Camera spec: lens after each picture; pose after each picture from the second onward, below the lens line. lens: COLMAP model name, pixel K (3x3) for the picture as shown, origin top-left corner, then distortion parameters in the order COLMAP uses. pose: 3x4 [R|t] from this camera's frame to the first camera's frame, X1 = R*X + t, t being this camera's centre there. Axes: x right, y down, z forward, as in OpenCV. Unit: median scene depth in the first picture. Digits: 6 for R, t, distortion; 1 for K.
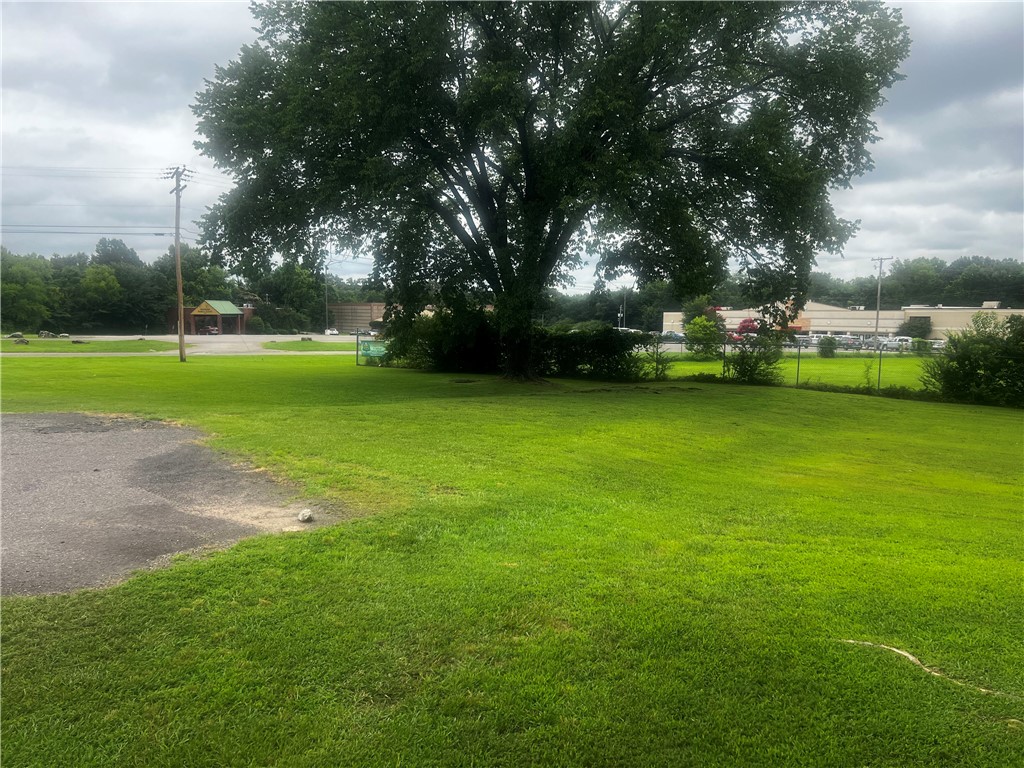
lens RADIAL K [[773.2, 0, 512.3], [0, 773.2, 386.2], [0, 0, 1]] dist [0.059031, -0.060290]
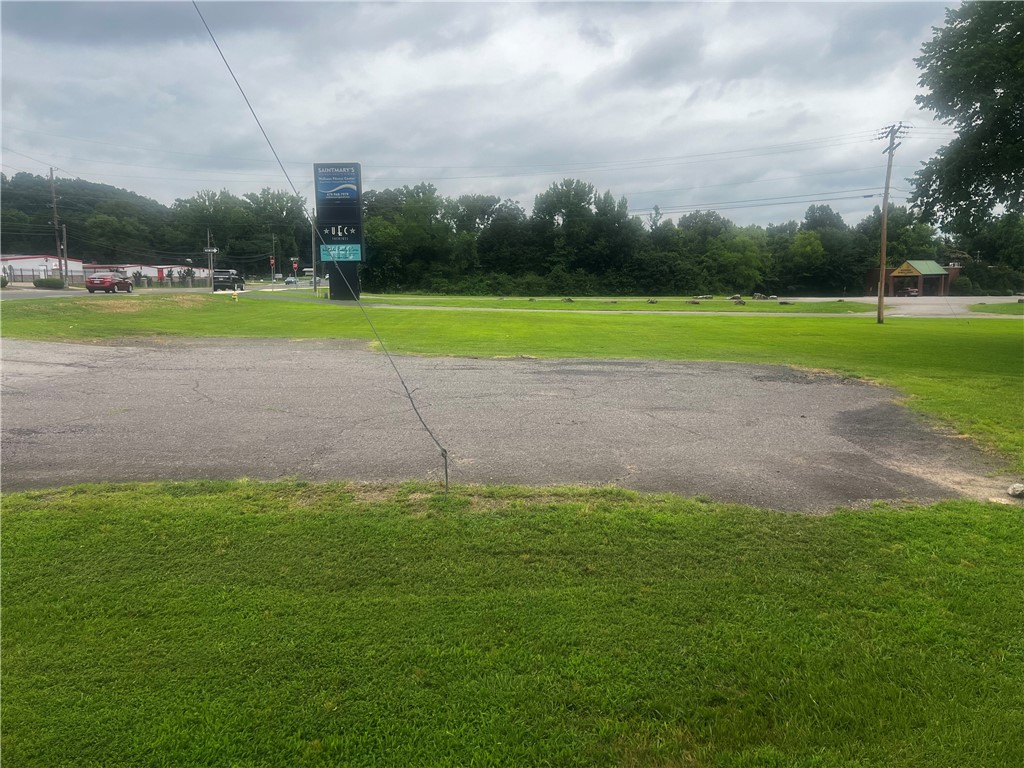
lens RADIAL K [[773.2, 0, 512.3], [0, 773.2, 386.2], [0, 0, 1]] dist [0.059031, -0.060290]
pose [[0.673856, 0.085450, -0.733905, 0.001315], [-0.050567, 0.996295, 0.069570, 0.003928], [0.737130, -0.009769, 0.675680, -0.030035]]
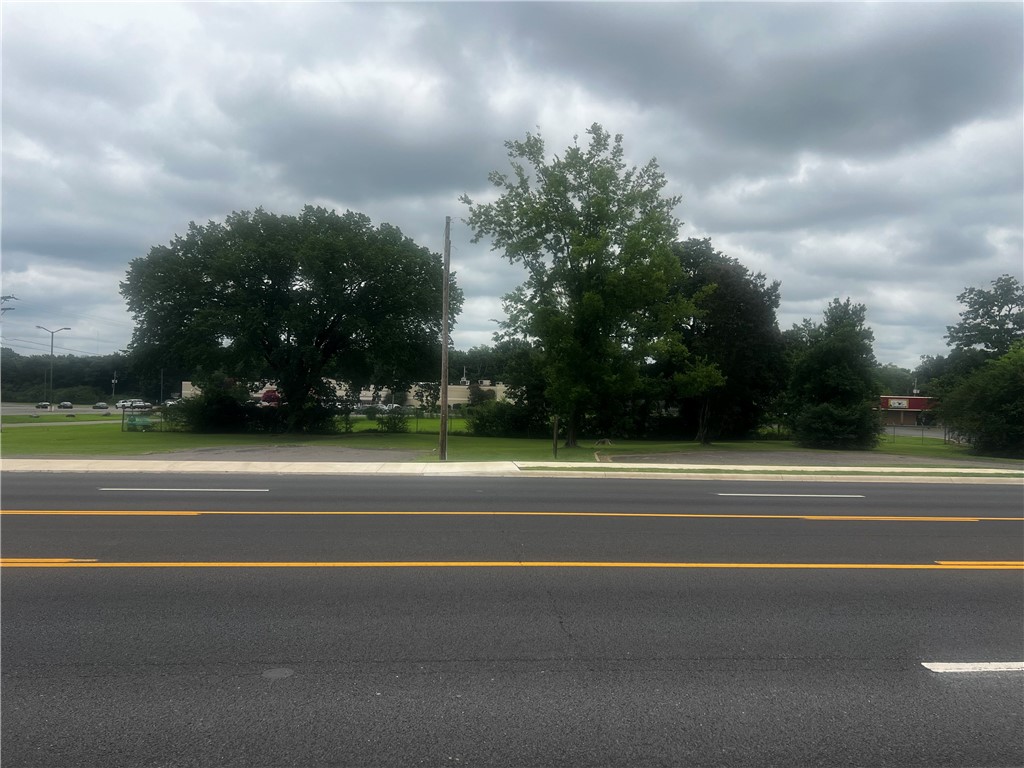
lens RADIAL K [[773.2, 0, 512.3], [0, 773.2, 386.2], [0, 0, 1]] dist [0.059031, -0.060290]
pose [[0.781370, 0.006619, 0.624033, -0.757767], [0.044394, 0.996821, -0.066161, 0.024346], [-0.622487, 0.079399, 0.778592, -0.842036]]
